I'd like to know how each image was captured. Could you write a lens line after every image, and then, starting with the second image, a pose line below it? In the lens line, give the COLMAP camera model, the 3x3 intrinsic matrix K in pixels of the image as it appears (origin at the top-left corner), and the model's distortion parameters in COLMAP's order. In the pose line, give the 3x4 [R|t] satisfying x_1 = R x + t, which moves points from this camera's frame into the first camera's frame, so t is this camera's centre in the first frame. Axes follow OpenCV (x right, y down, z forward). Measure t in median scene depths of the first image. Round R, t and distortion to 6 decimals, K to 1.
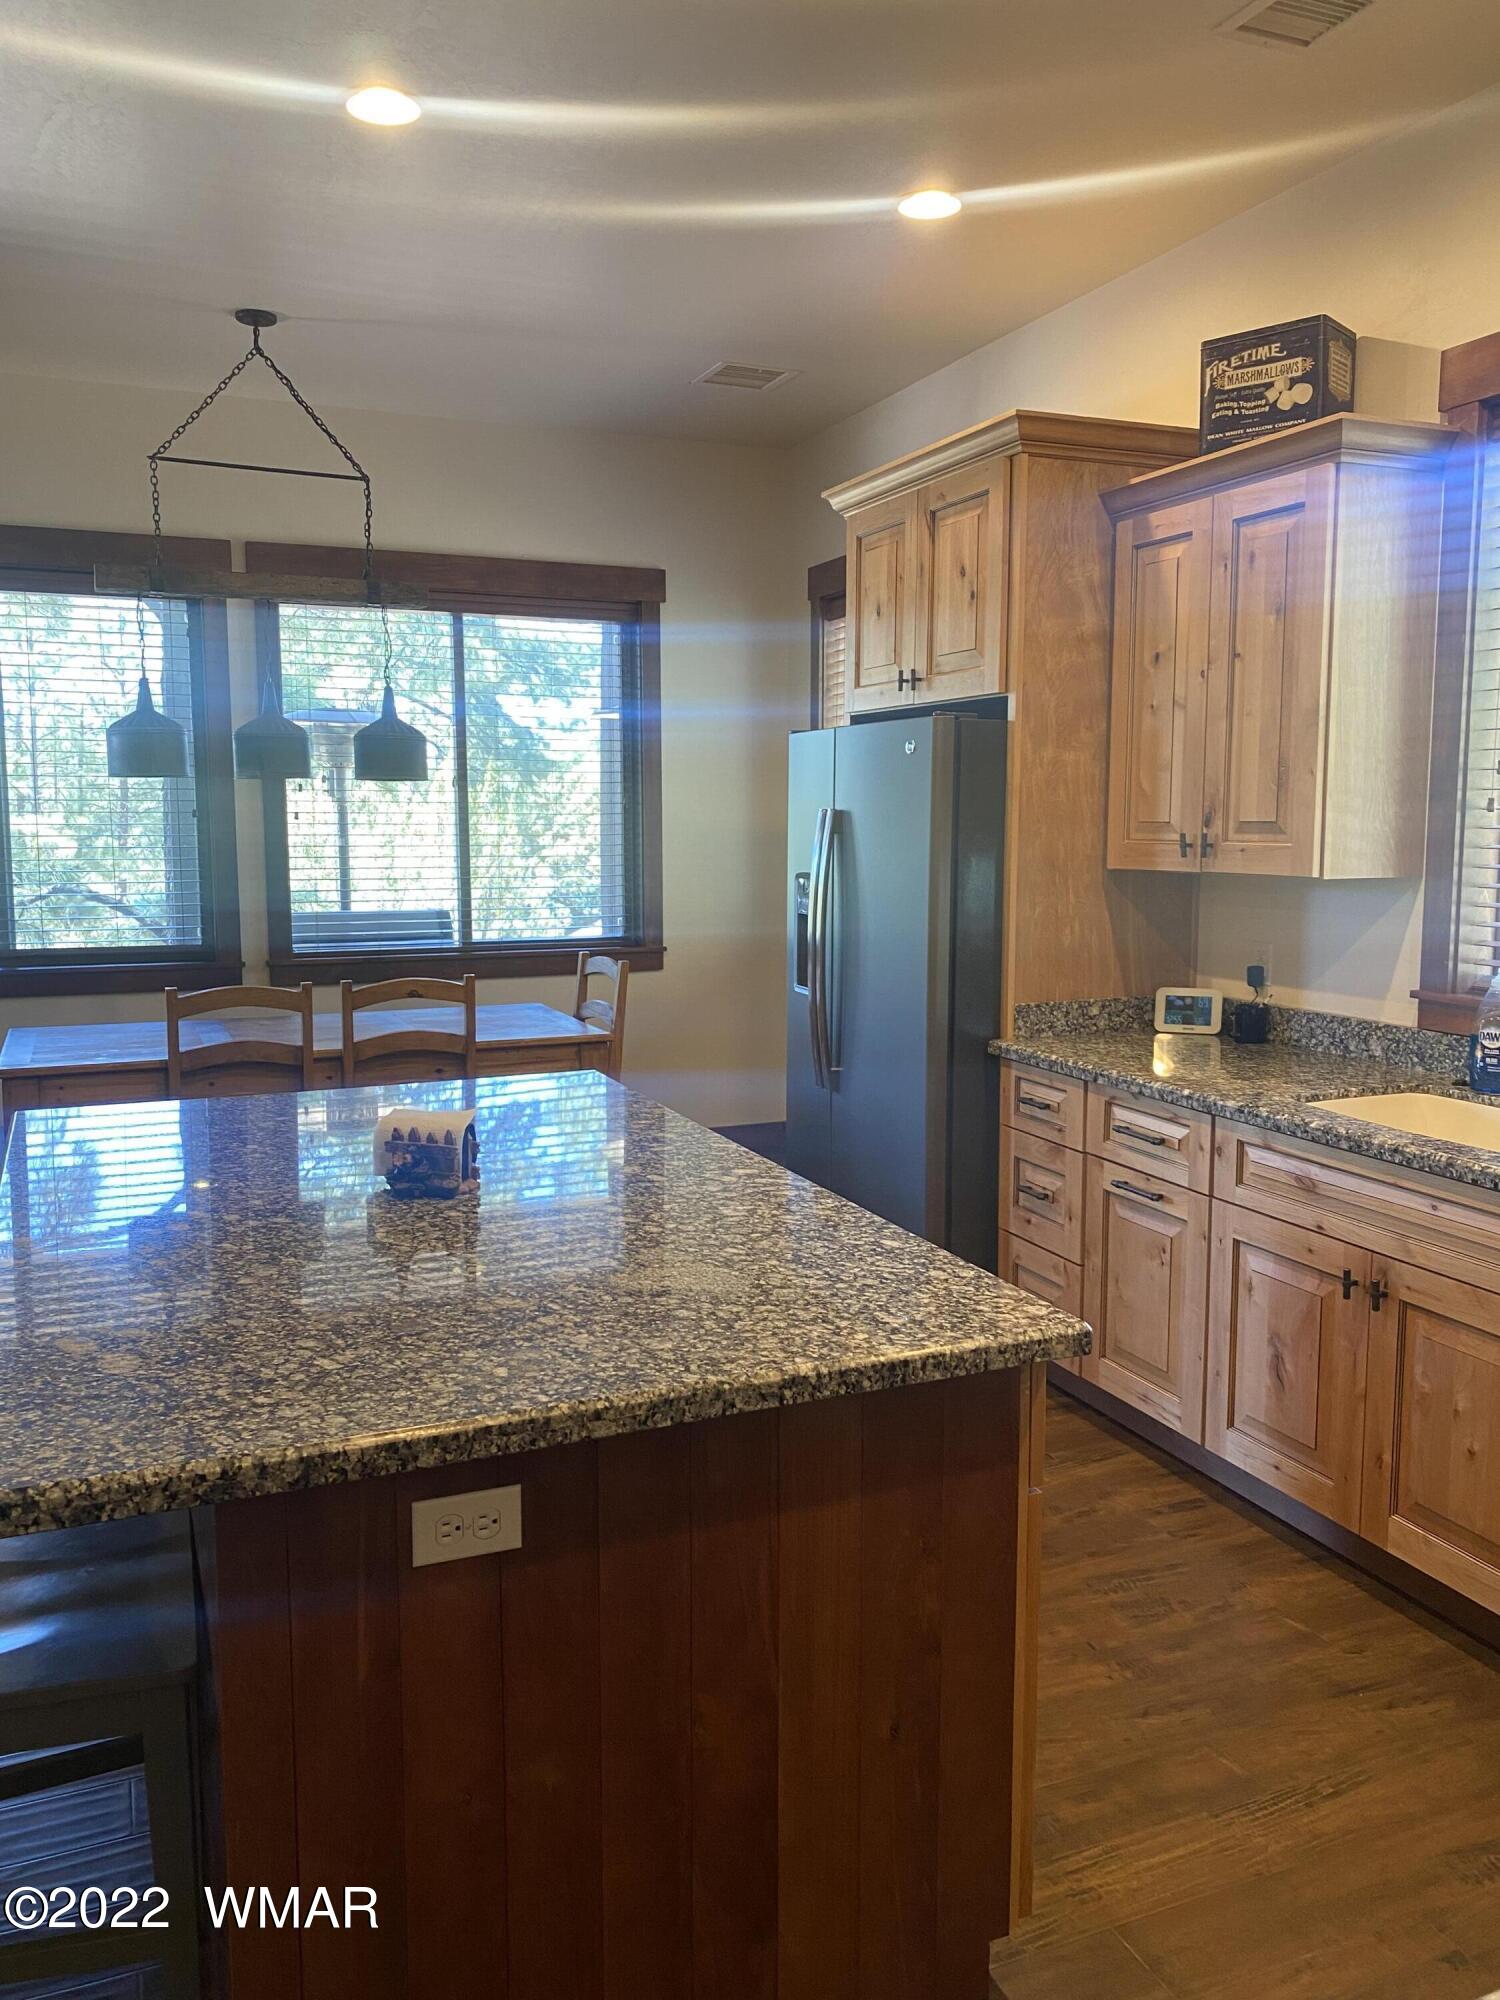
lens RADIAL K [[1519.2, 0, 768.2], [0, 1519.2, 990.1], [0, 0, 1]] dist [0.043735, -0.069953]
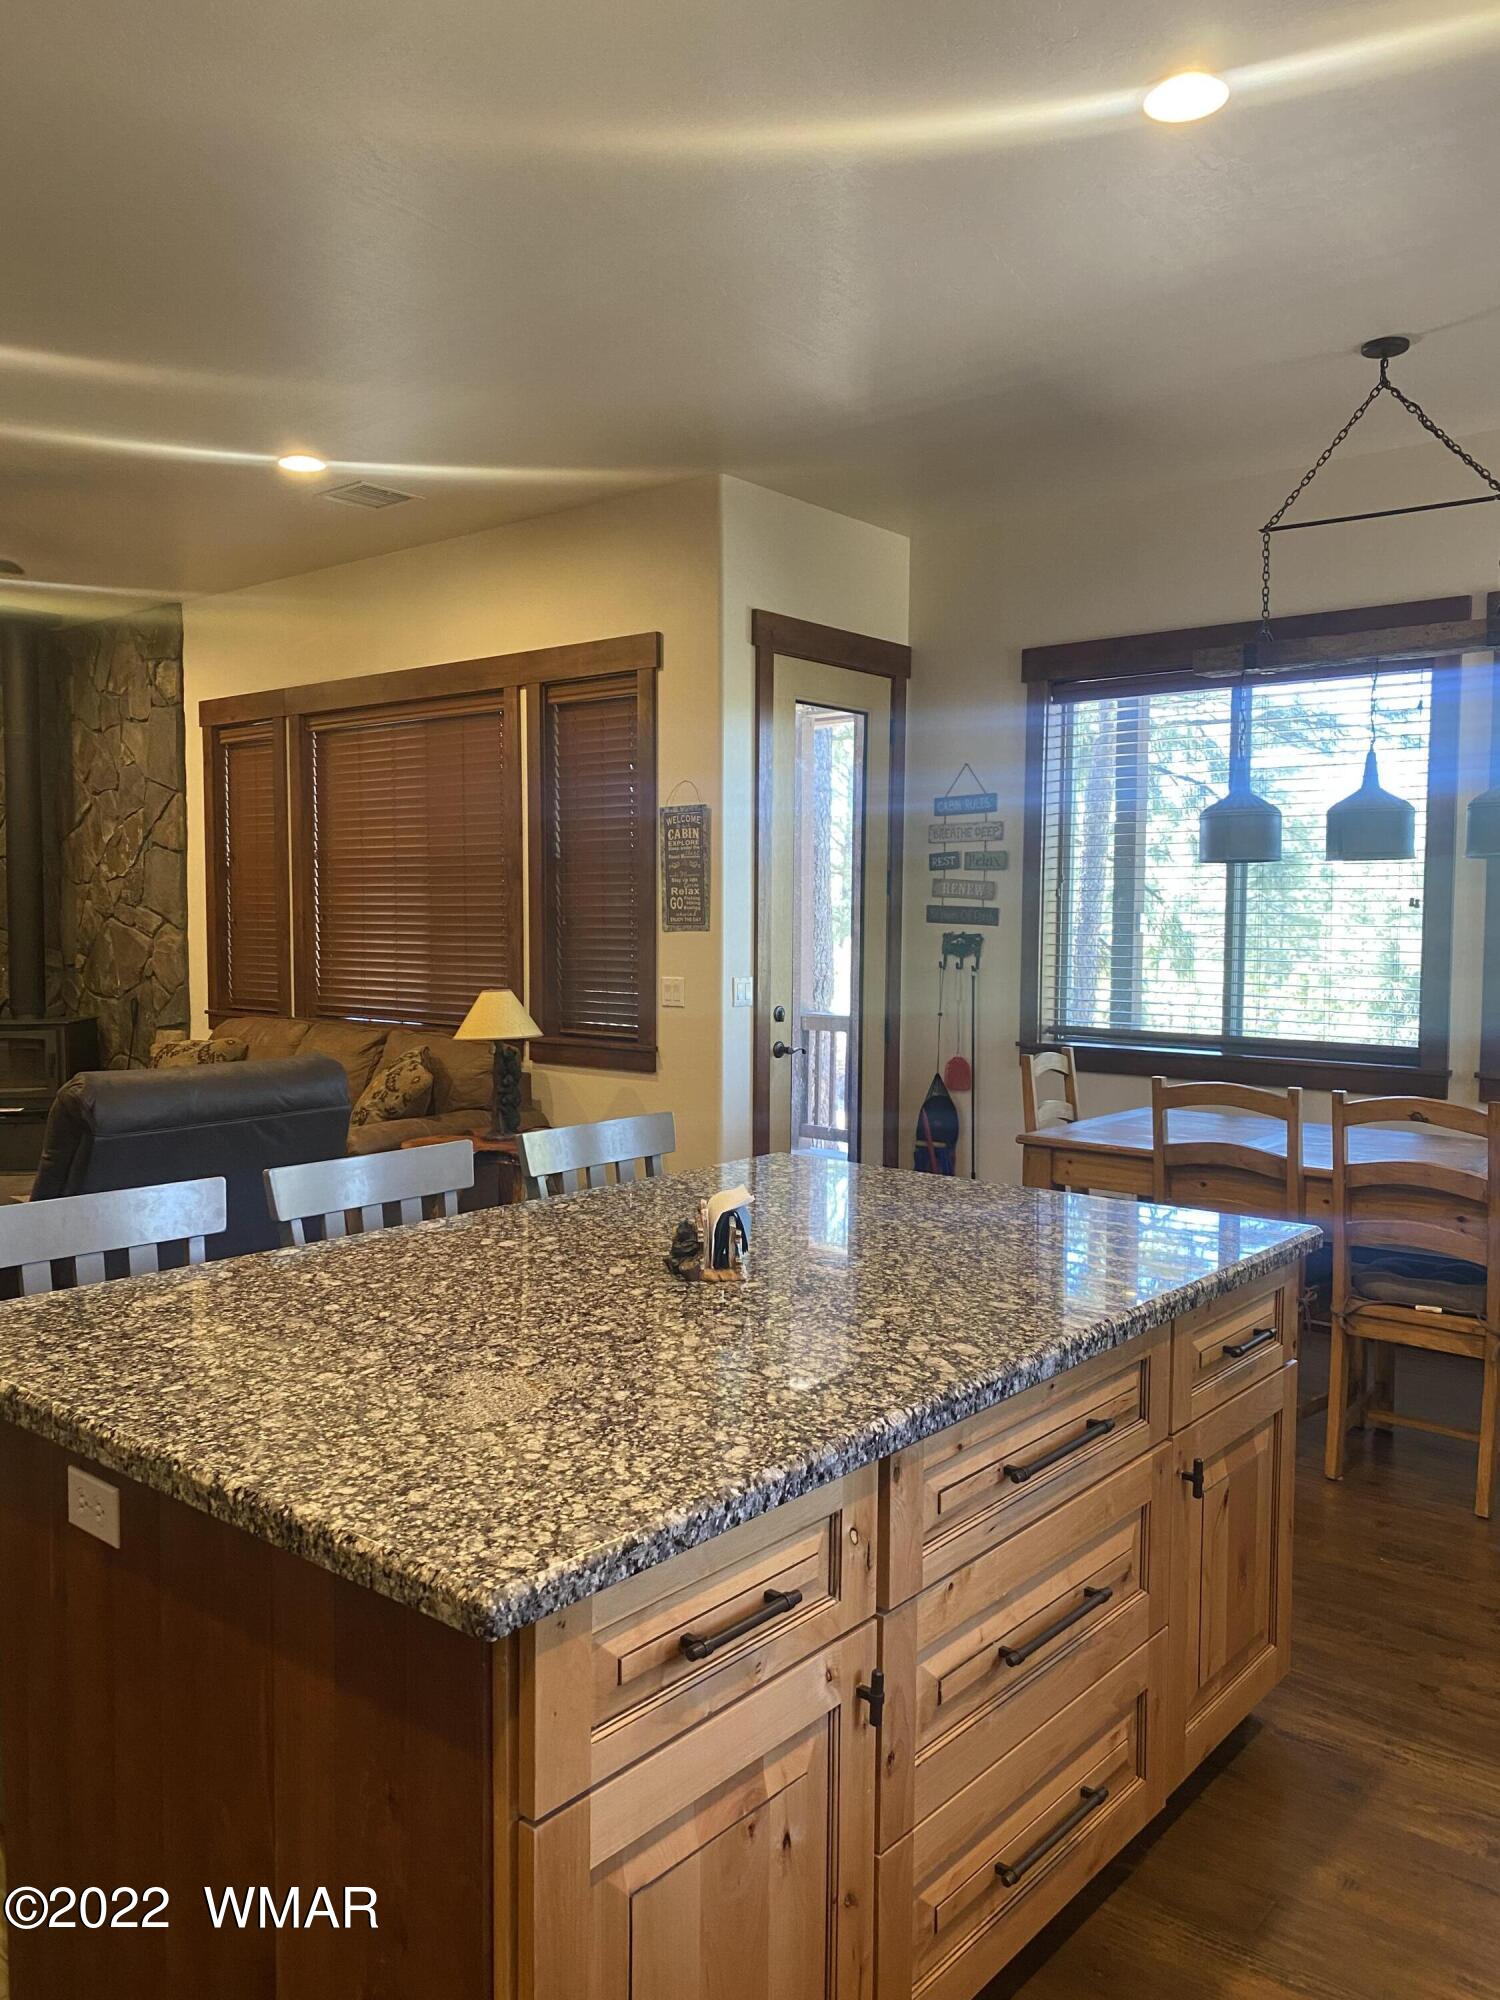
lens RADIAL K [[1538.9, 0, 739.4], [0, 1538.9, 1004.3], [0, 0, 1]] dist [0.099635, -0.230665]
pose [[0.438572, 0.059630, -0.896715, 0.851206], [-0.110491, 0.993804, 0.012047, -0.066681], [0.891878, 0.093795, 0.442444, 0.747587]]
